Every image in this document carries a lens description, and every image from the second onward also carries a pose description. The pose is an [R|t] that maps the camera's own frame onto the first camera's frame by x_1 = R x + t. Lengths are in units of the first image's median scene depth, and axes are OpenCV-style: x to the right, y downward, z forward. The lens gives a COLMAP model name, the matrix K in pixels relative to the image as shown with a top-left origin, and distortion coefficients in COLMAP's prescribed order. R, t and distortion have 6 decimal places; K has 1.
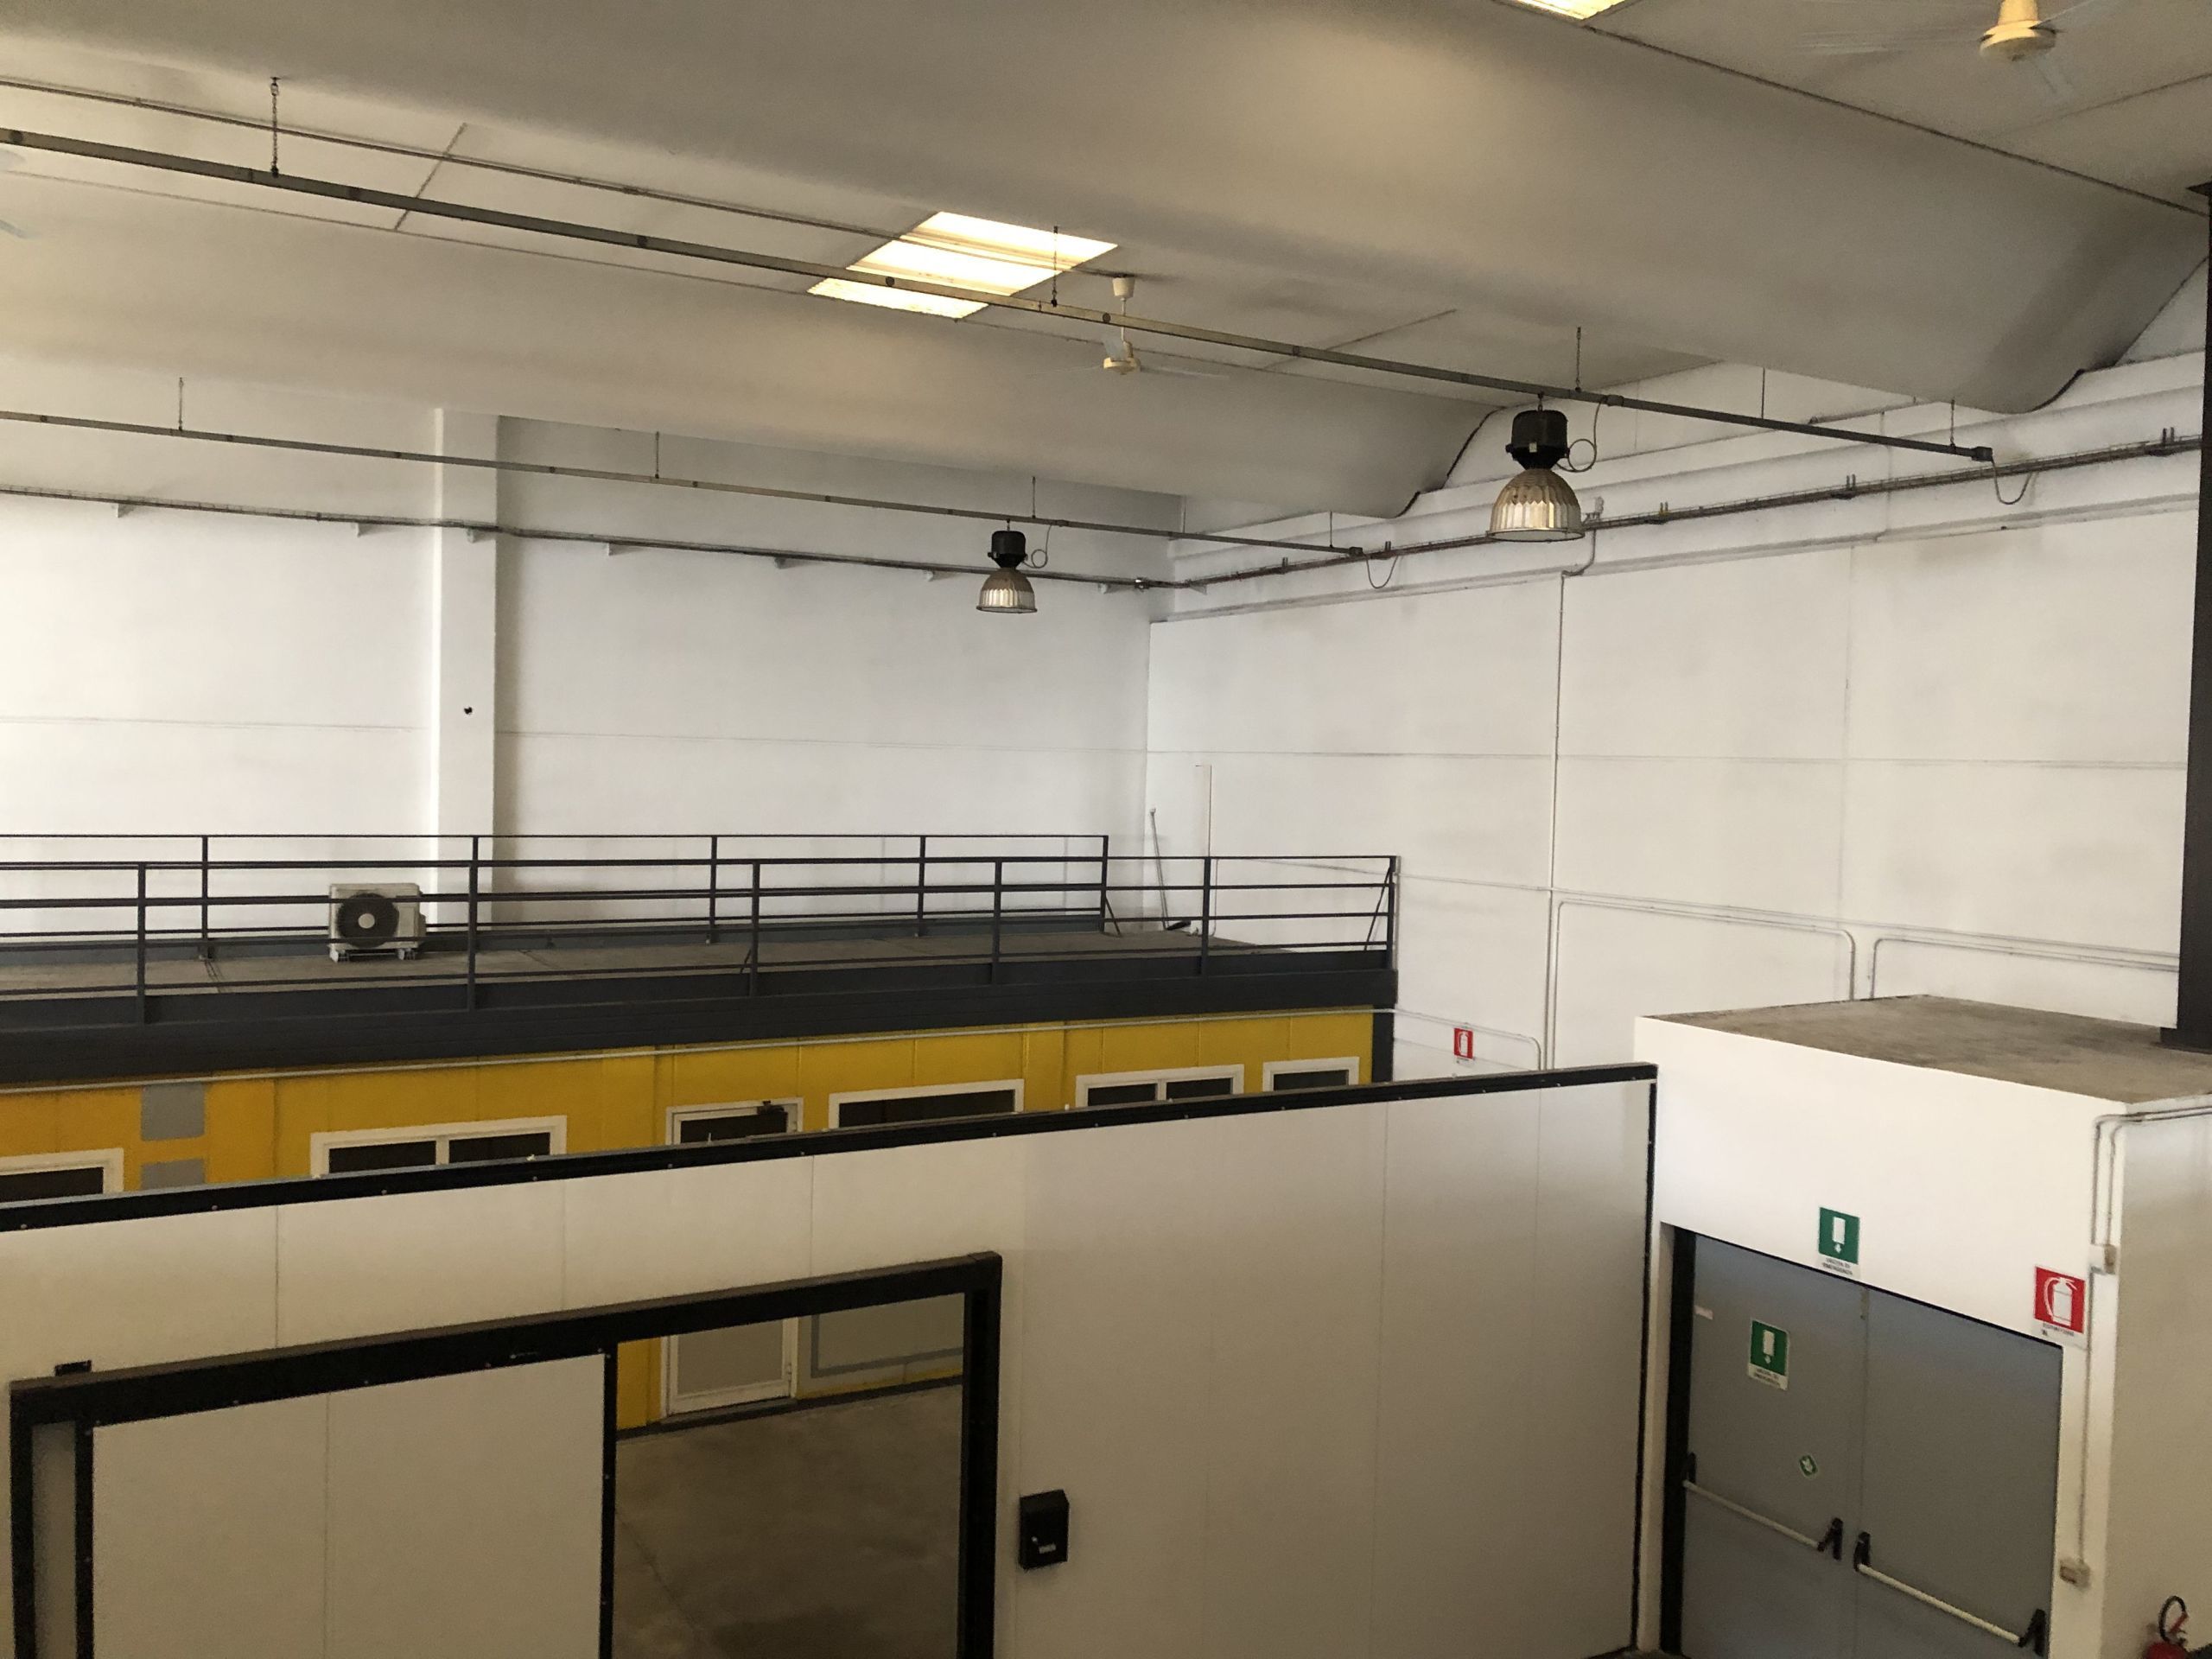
lens RADIAL K [[1839.5, 0, 1111.6], [0, 1839.5, 837.1], [0, 0, 1]] dist [0.060349, -0.069712]
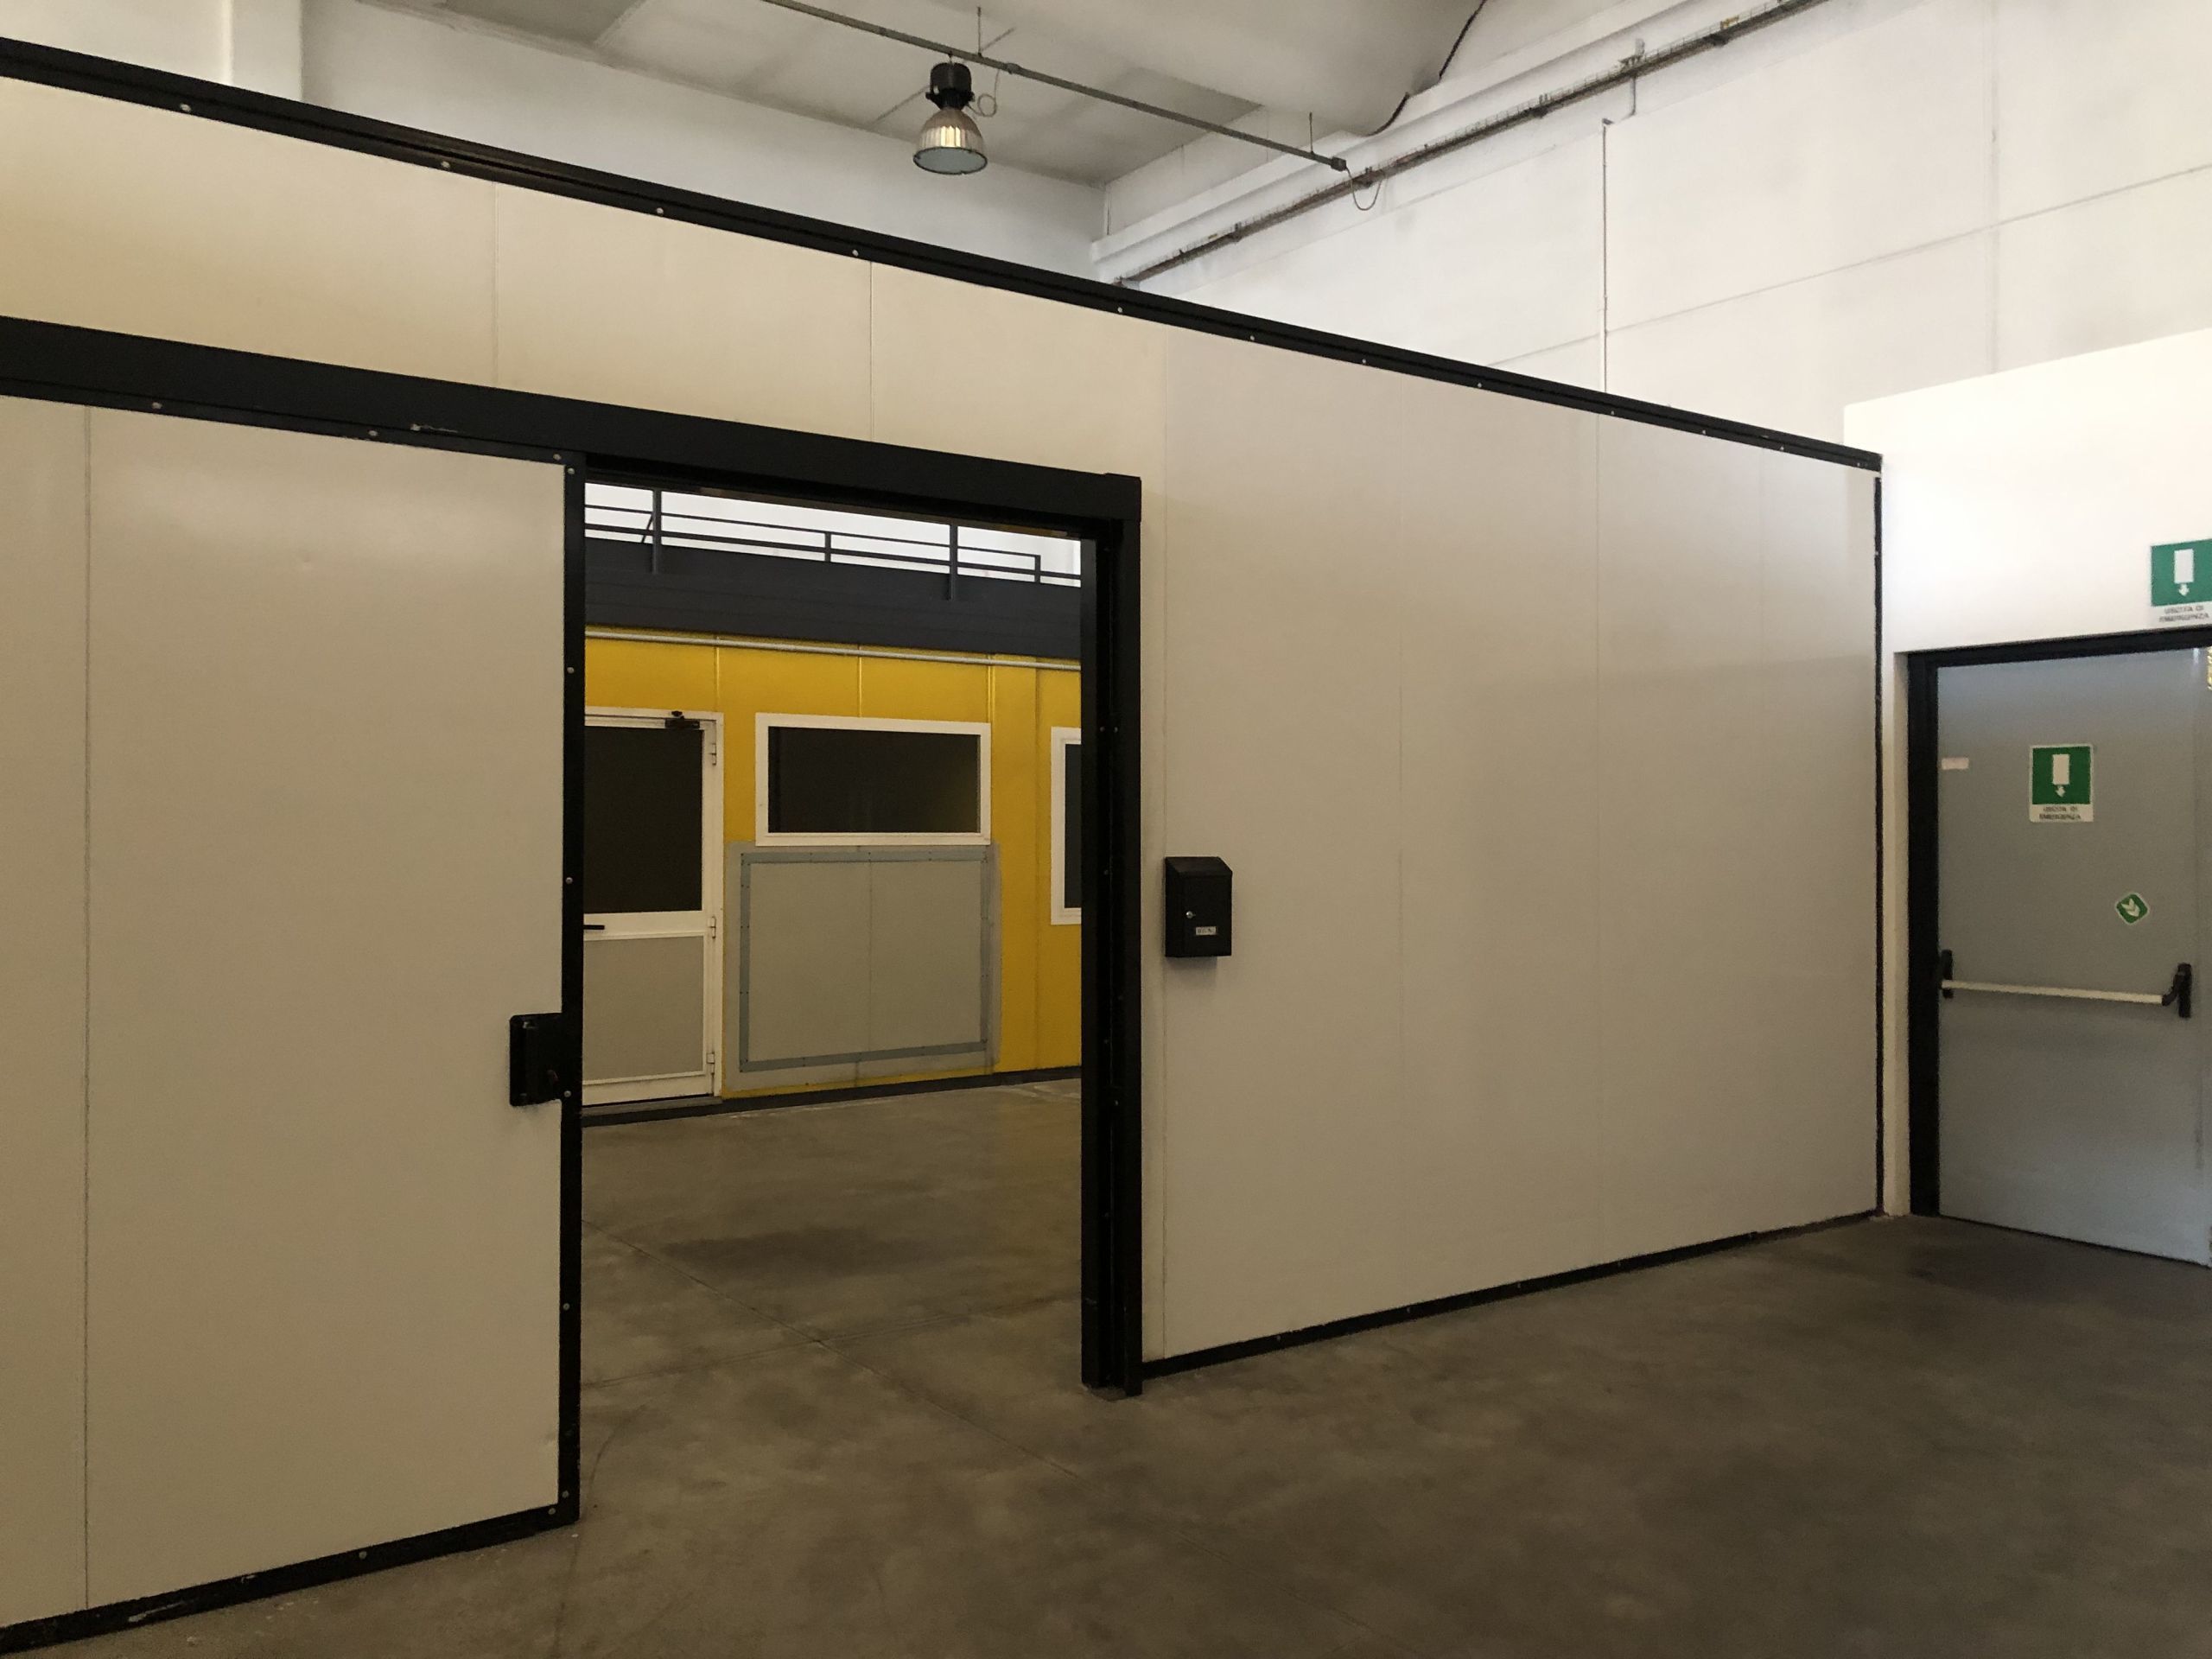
lens RADIAL K [[1839.5, 0, 1120.4], [0, 1839.5, 810.7], [0, 0, 1]] dist [0.060349, -0.069712]
pose [[0.993832, -0.023172, 0.108451, -0.112202], [0.028836, 0.998284, -0.050958, 0.301692], [-0.107084, 0.053771, 0.992795, 0.262737]]
